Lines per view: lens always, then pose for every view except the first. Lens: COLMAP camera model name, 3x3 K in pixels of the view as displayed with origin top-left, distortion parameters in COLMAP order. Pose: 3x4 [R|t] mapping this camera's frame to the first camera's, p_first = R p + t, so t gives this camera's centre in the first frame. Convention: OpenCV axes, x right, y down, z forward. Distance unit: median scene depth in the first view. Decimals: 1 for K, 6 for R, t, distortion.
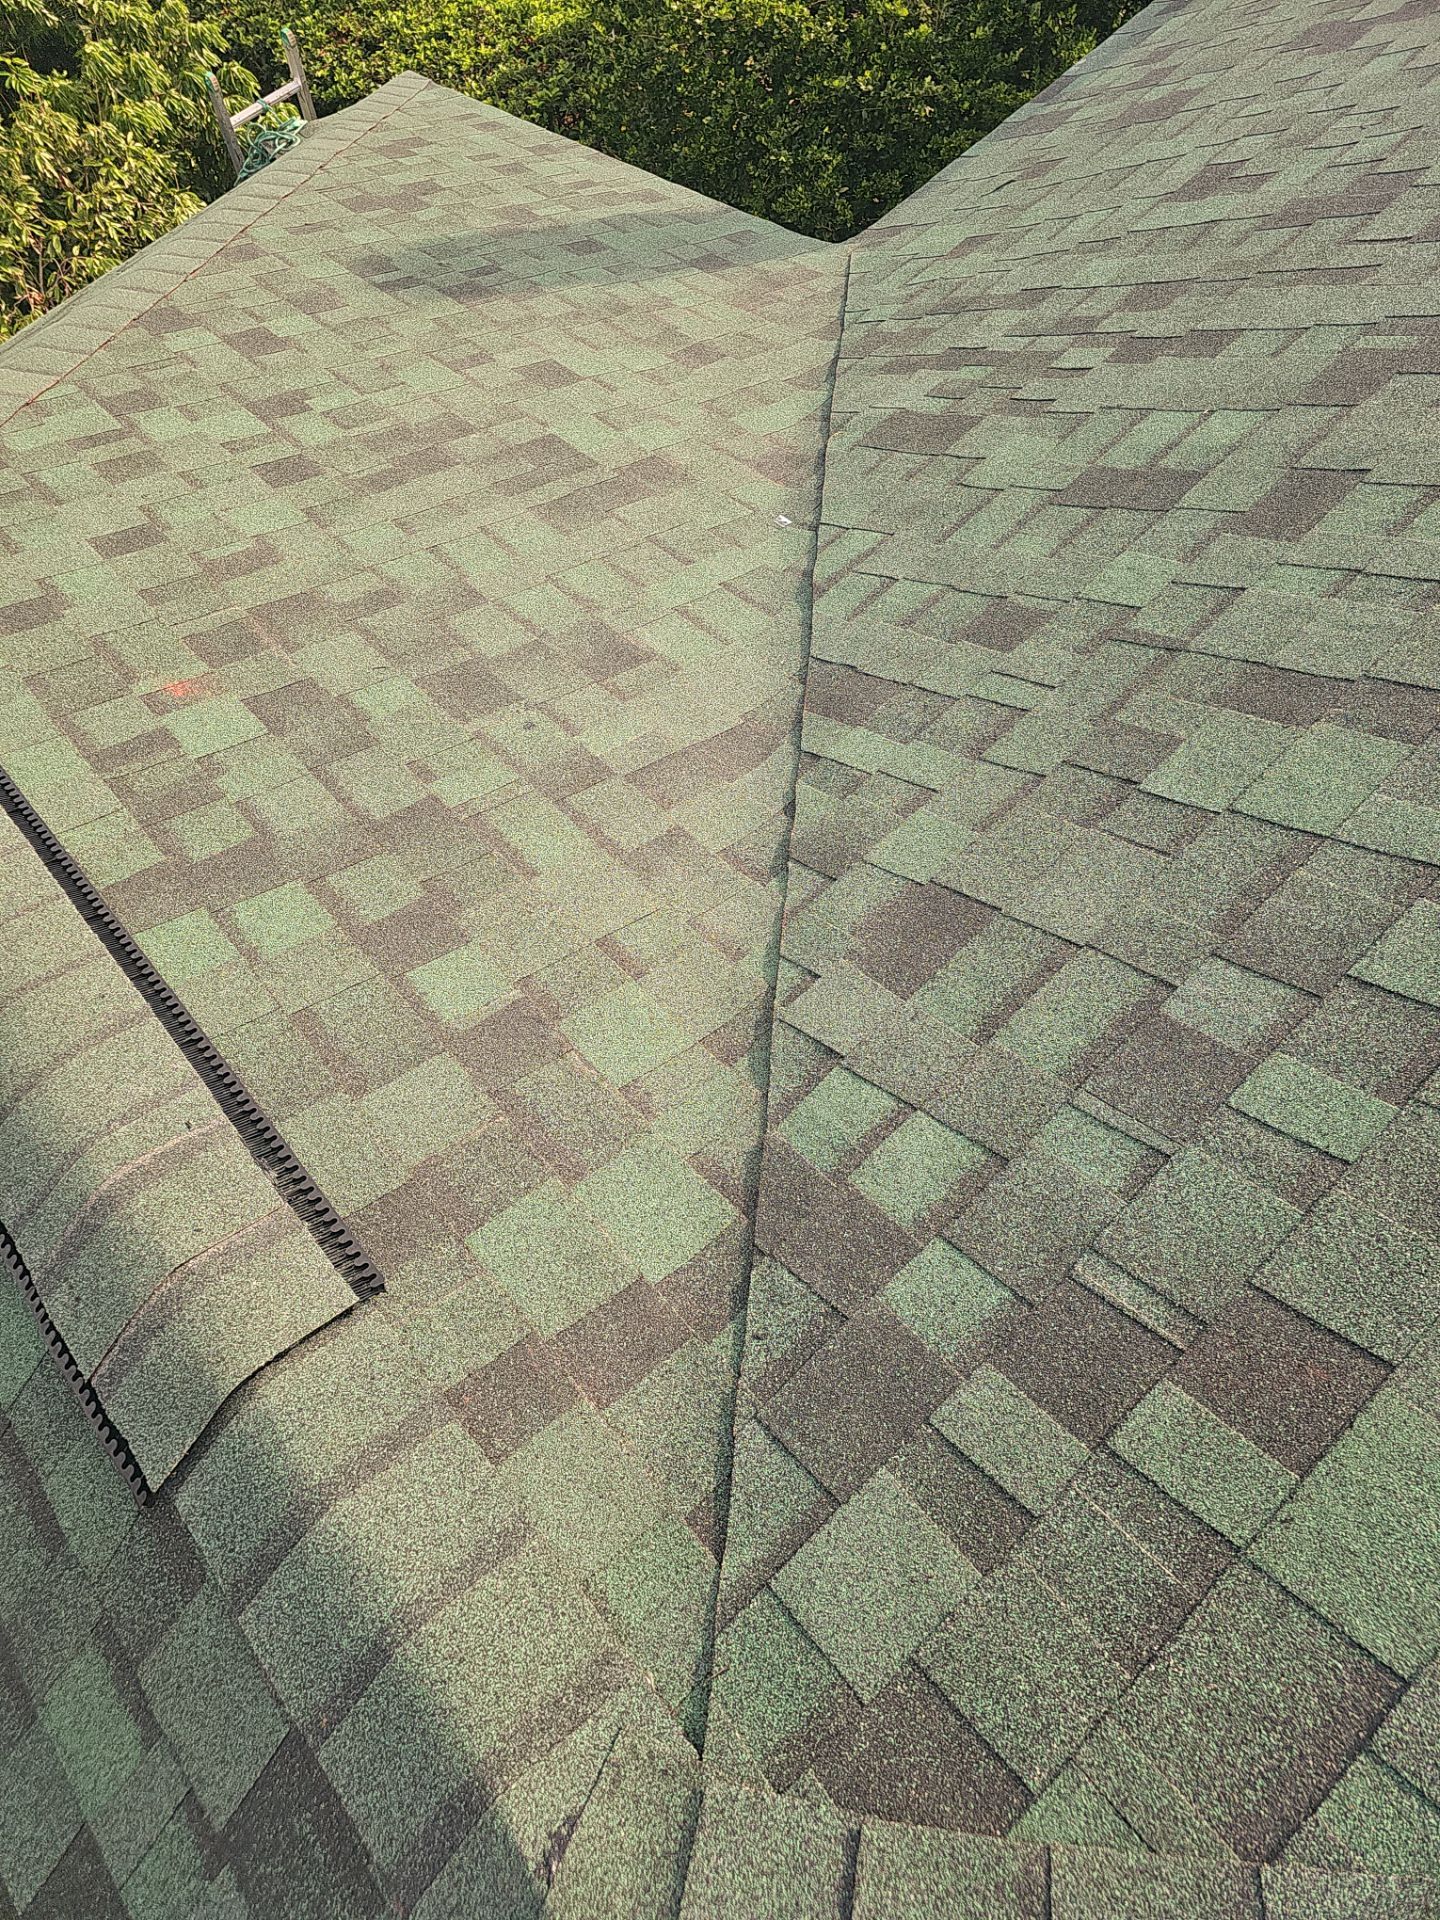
lens RADIAL K [[1292.0, 0, 712.8], [0, 1292.0, 934.3], [0, 0, 1]] dist [0.046265, -0.027607]
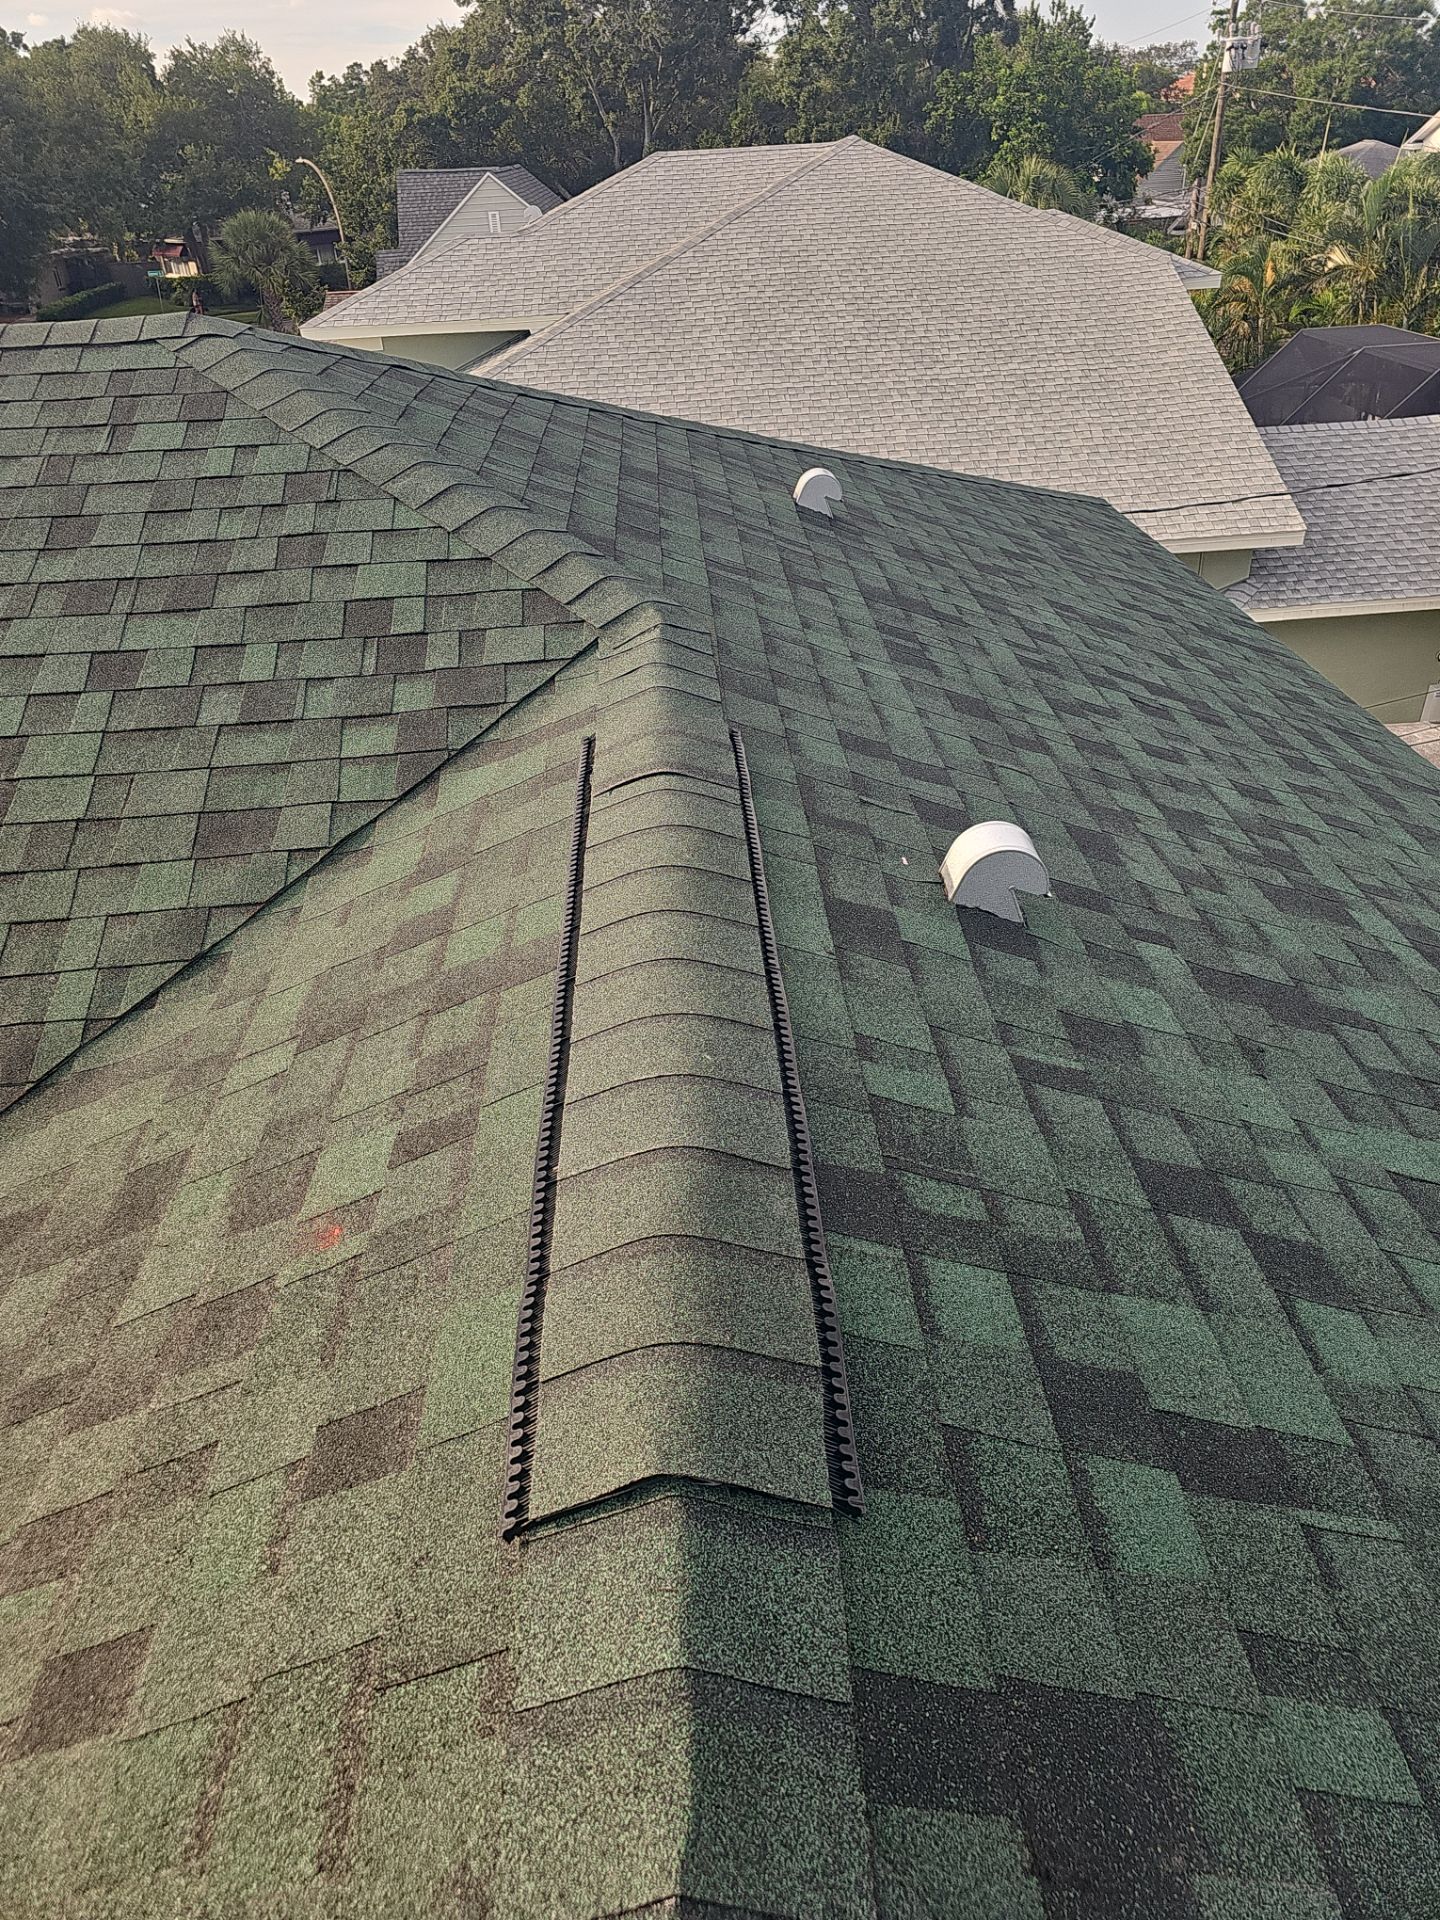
lens RADIAL K [[1274.5, 0, 707.6], [0, 1274.5, 952.3], [0, 0, 1]] dist [0.037190, -0.026271]
pose [[-0.743990, -0.123303, 0.656715, -0.814076], [0.651096, 0.087111, 0.753980, -0.488066], [-0.150175, 0.988538, 0.015473, 0.617363]]
